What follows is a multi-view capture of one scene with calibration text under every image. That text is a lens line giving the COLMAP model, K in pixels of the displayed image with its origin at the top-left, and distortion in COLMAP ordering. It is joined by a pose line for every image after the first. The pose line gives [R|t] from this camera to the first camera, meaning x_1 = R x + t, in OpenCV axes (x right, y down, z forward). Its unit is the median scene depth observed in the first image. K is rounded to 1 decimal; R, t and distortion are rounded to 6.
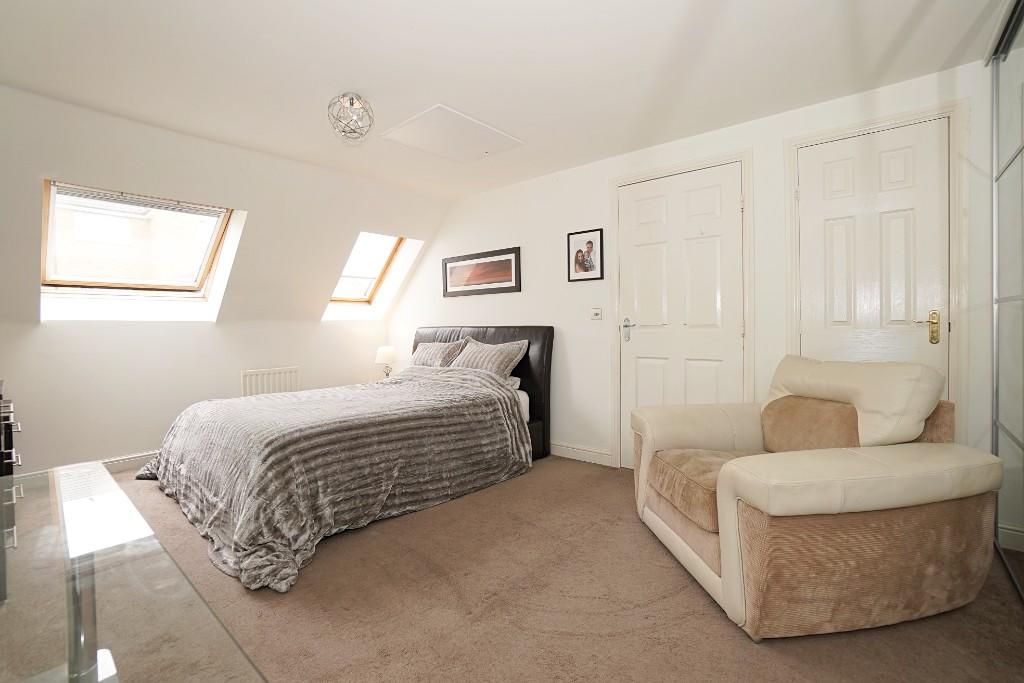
lens RADIAL K [[458.1, 0, 502.0], [0, 458.1, 335.5], [0, 0, 1]] dist [-0.063381, 0.023810]
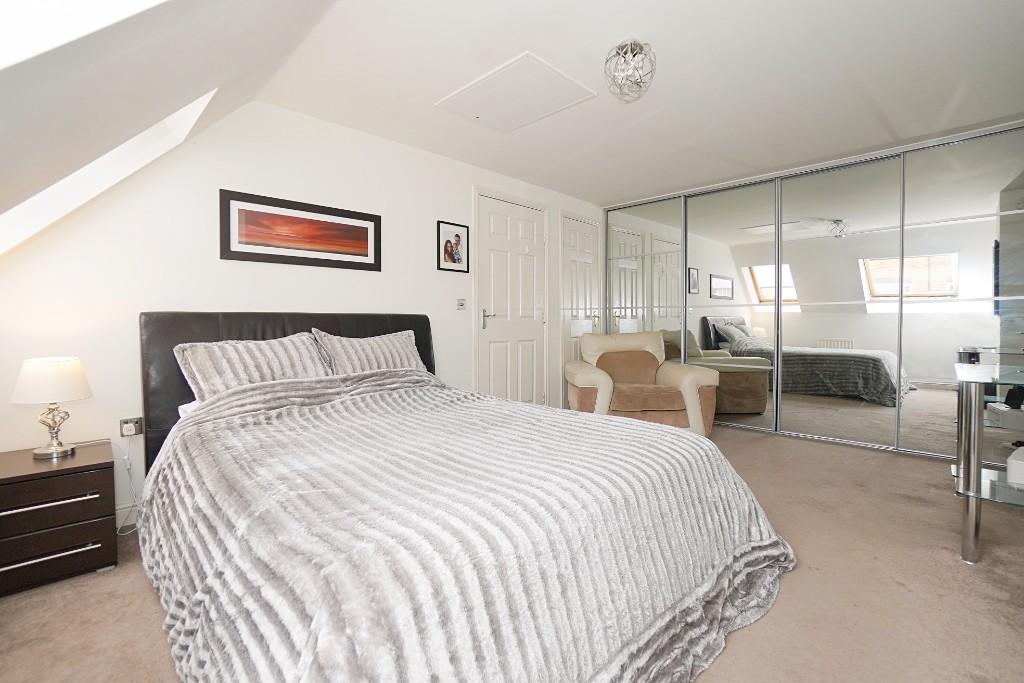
lens RADIAL K [[458.1, 0, 502.0], [0, 458.1, 335.5], [0, 0, 1]] dist [-0.063381, 0.023810]
pose [[0.098194, -0.034385, 0.994573, -0.889060], [-0.001180, 0.999398, 0.034669, -0.010880], [-0.995167, -0.004578, 0.098094, 0.824492]]
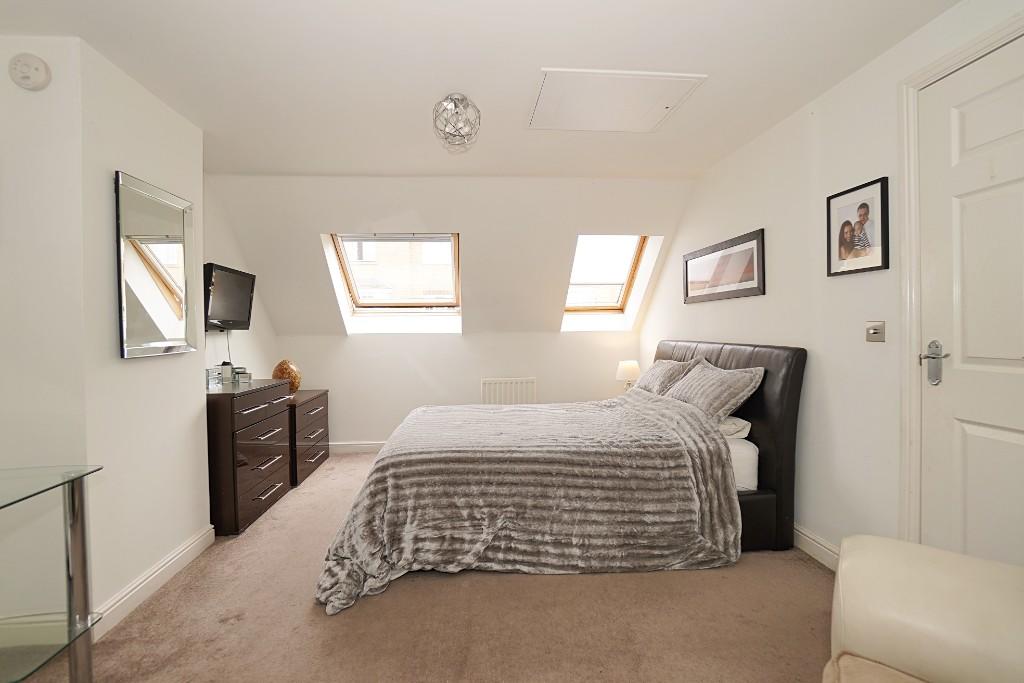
lens RADIAL K [[458.1, 0, 502.0], [0, 458.1, 335.5], [0, 0, 1]] dist [-0.063381, 0.023810]
pose [[0.715559, 0.014258, -0.698406, 0.268395], [-0.013034, 0.999890, 0.007058, -0.040637], [0.698430, 0.004052, 0.715667, 0.295103]]
